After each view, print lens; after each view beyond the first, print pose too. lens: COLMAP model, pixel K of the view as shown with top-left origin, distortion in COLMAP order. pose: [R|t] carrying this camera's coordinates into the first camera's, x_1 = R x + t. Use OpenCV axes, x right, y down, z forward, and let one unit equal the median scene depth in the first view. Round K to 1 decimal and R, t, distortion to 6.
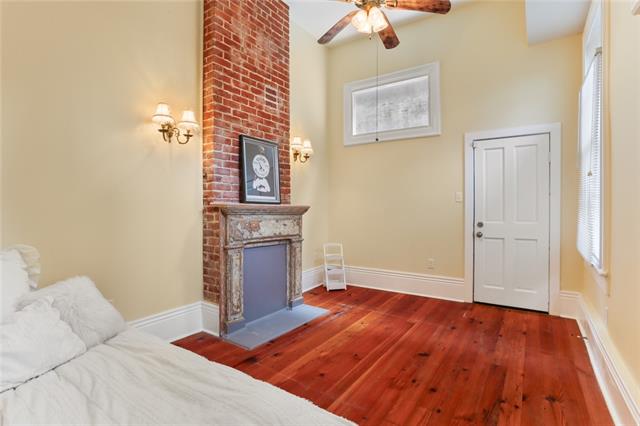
lens RADIAL K [[323.5, 0, 318.3], [0, 323.5, 216.7], [0, 0, 1]] dist [-0.024880, 0.002930]
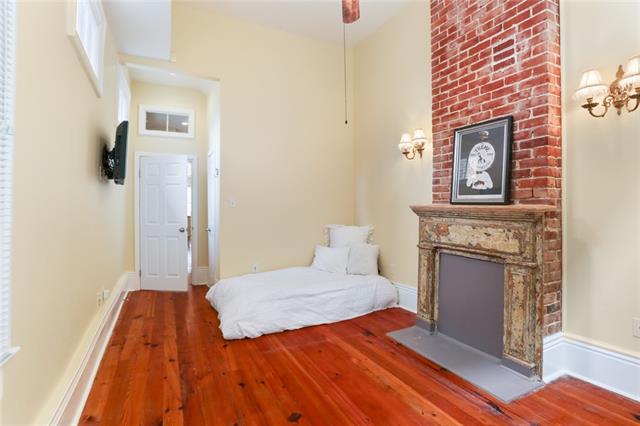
lens RADIAL K [[323.5, 0, 318.7], [0, 323.5, 206.9], [0, 0, 1]] dist [-0.024880, 0.002930]
pose [[-0.495078, 0.003479, -0.868842, 0.724671], [-0.020245, 0.999674, 0.015539, -0.040268], [0.868613, 0.025283, -0.494846, 1.089919]]
